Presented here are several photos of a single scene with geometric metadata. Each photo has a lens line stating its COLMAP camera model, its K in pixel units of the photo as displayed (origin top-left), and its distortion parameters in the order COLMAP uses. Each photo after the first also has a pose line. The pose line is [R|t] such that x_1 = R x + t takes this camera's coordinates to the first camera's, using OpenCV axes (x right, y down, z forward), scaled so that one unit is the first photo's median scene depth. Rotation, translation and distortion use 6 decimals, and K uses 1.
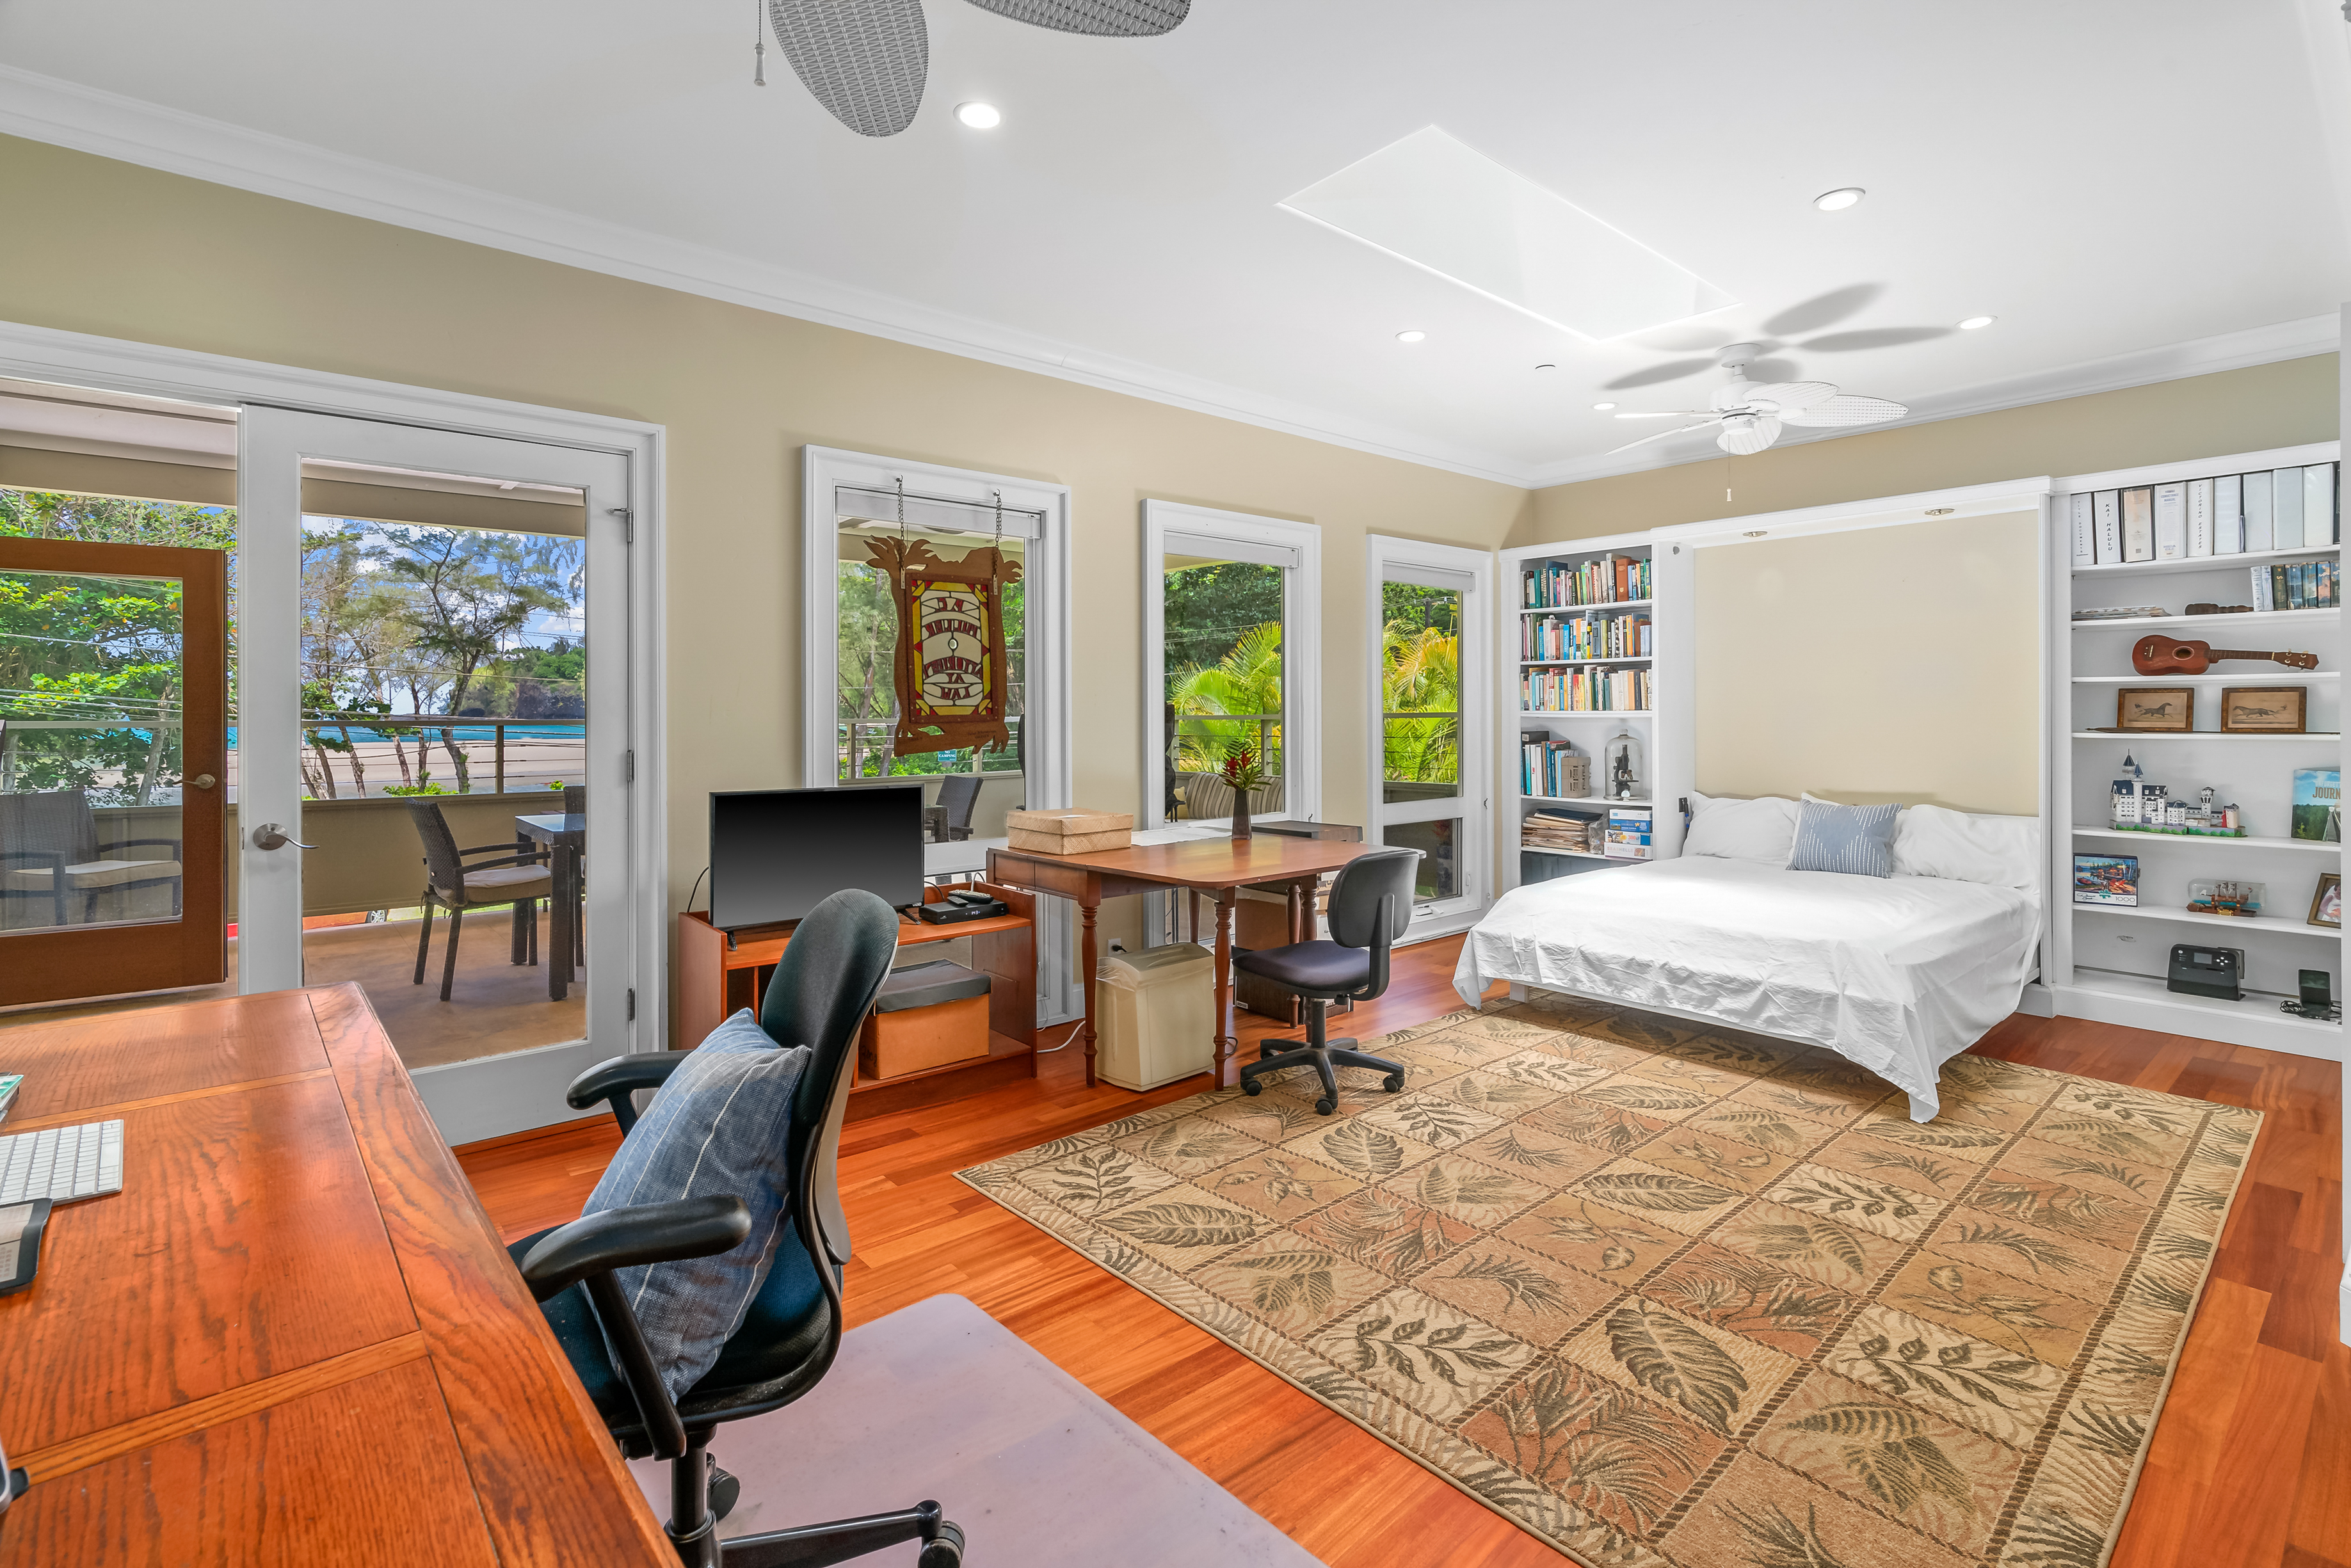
lens RADIAL K [[1098.3, 0, 1179.4], [0, 1098.3, 714.5], [0, 0, 1]] dist [-0.005379, 0.002771]
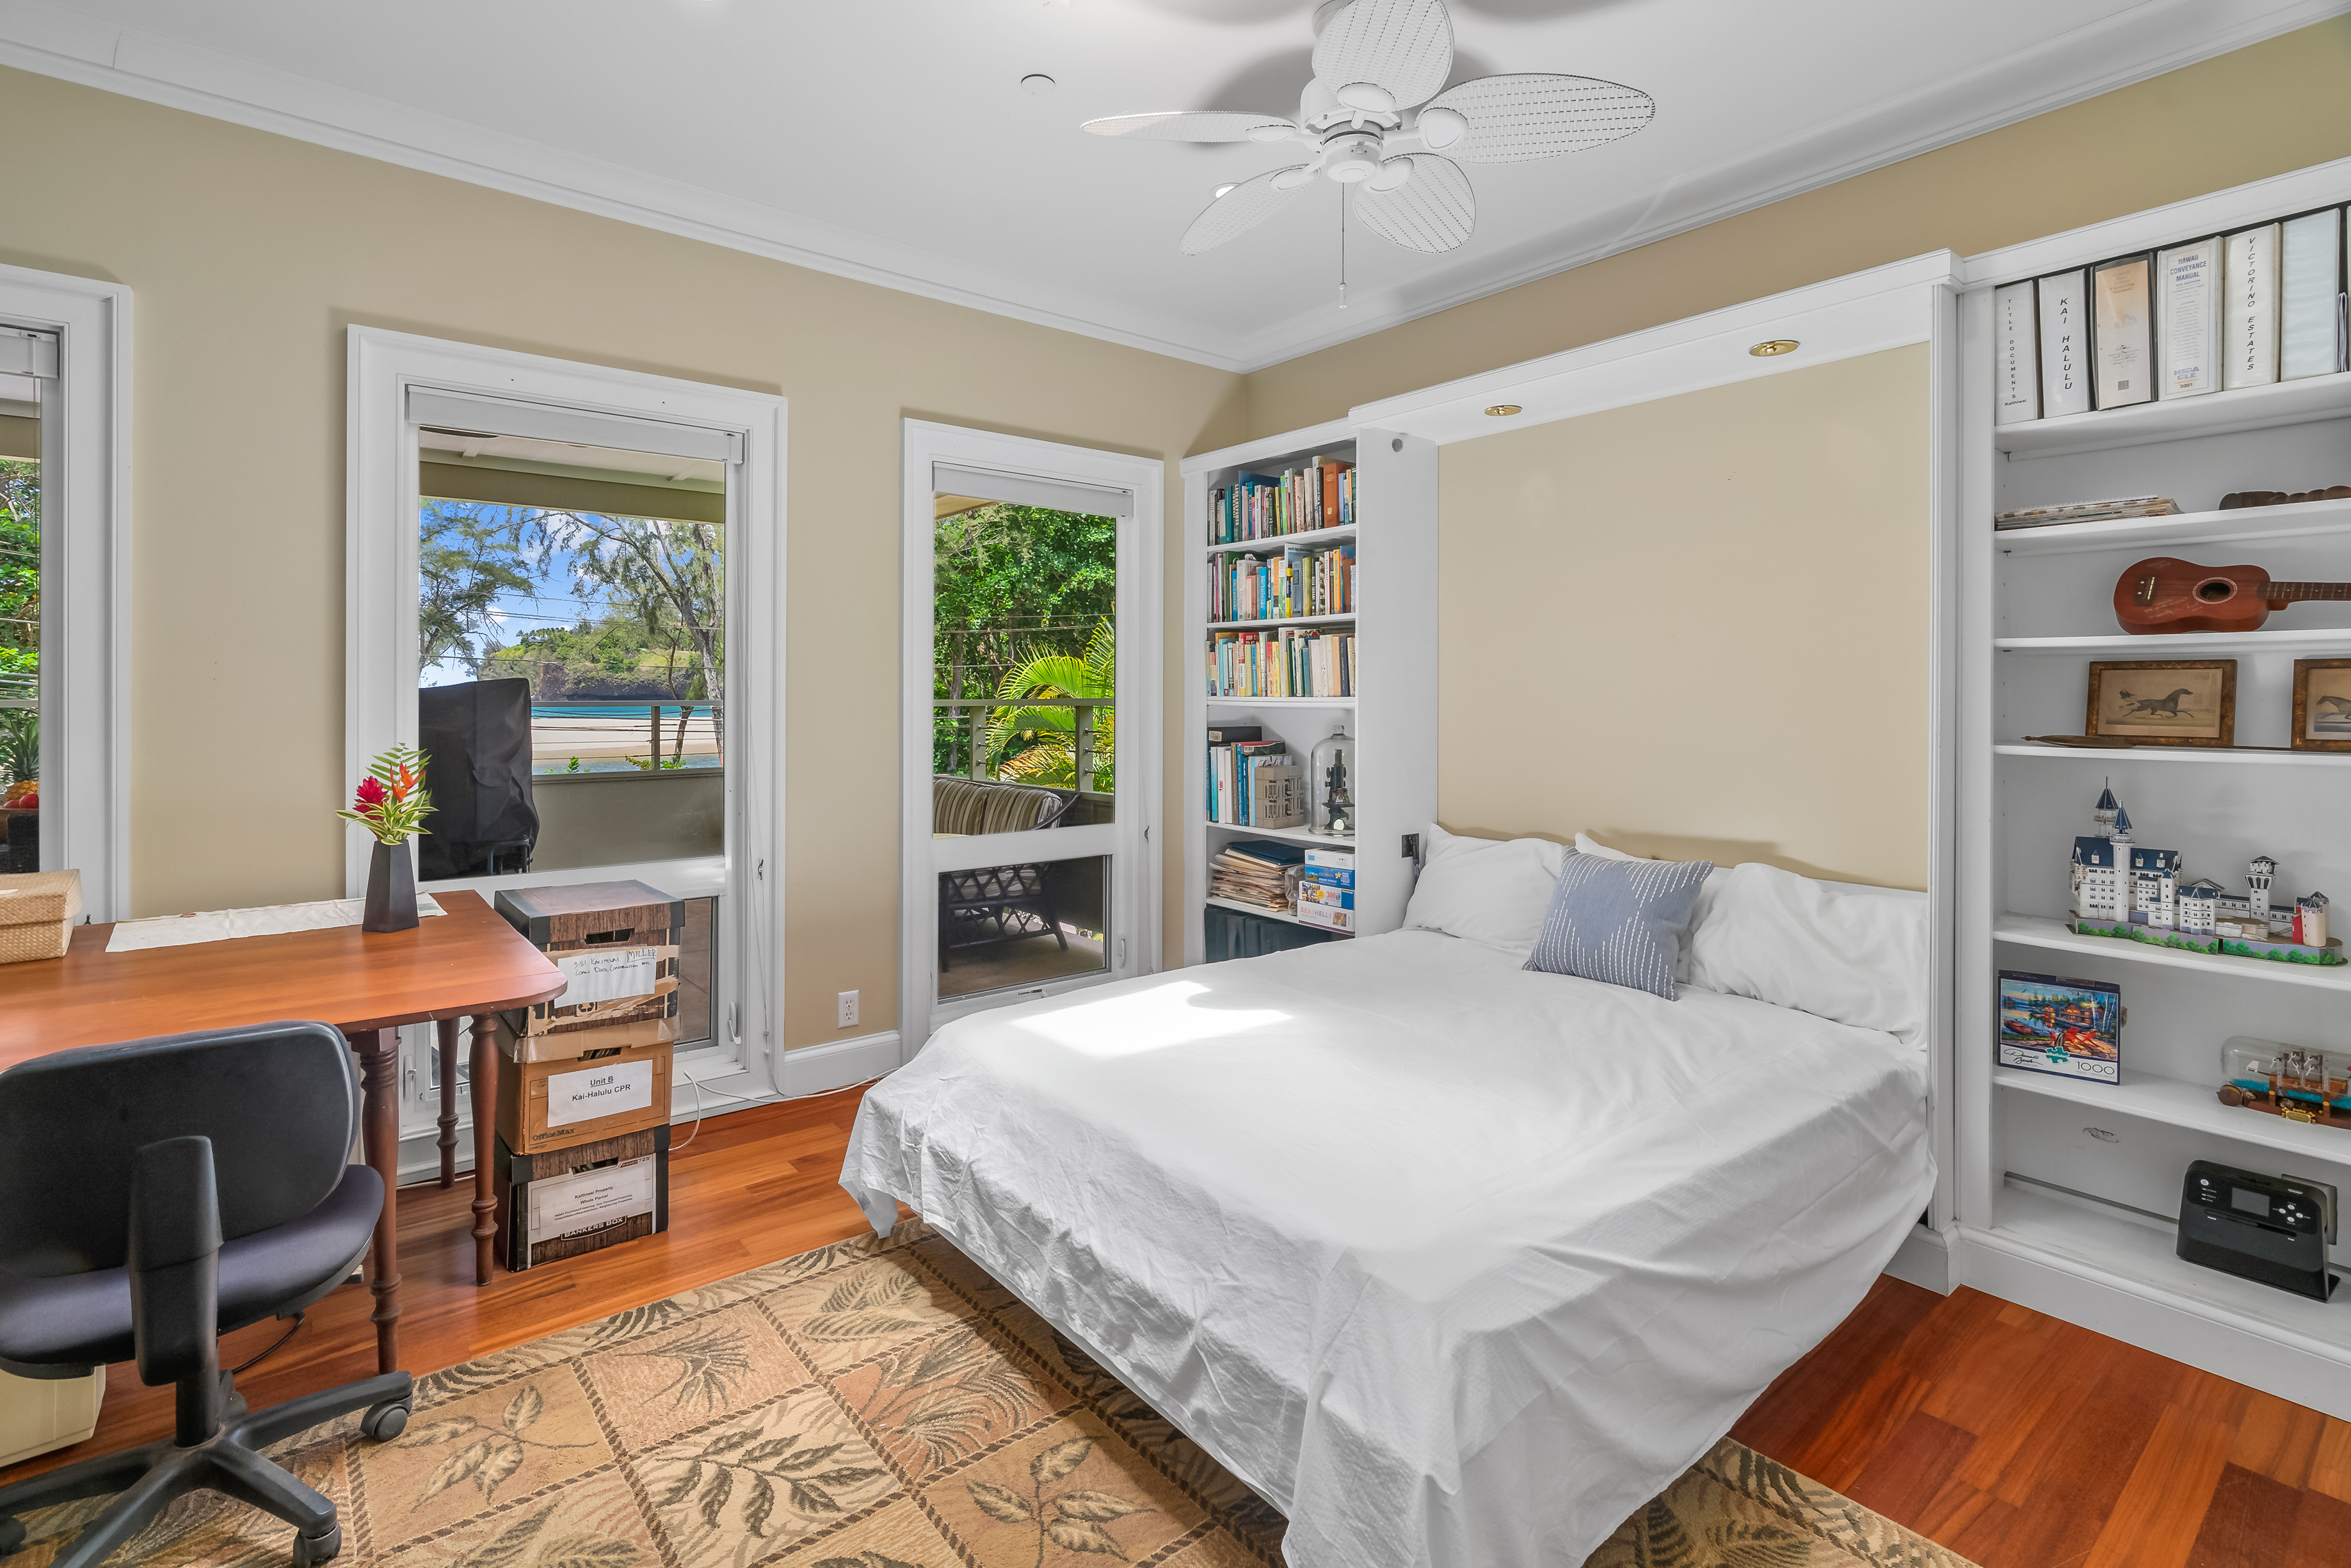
lens RADIAL K [[1098.3, 0, 1155.3], [0, 1098.3, 700.6], [0, 0, 1]] dist [-0.005379, 0.002771]
pose [[0.999207, 0.006133, -0.039346, 0.434094], [-0.006036, 0.999978, 0.002589, -0.003461], [0.039361, -0.002350, 0.999222, 0.460840]]
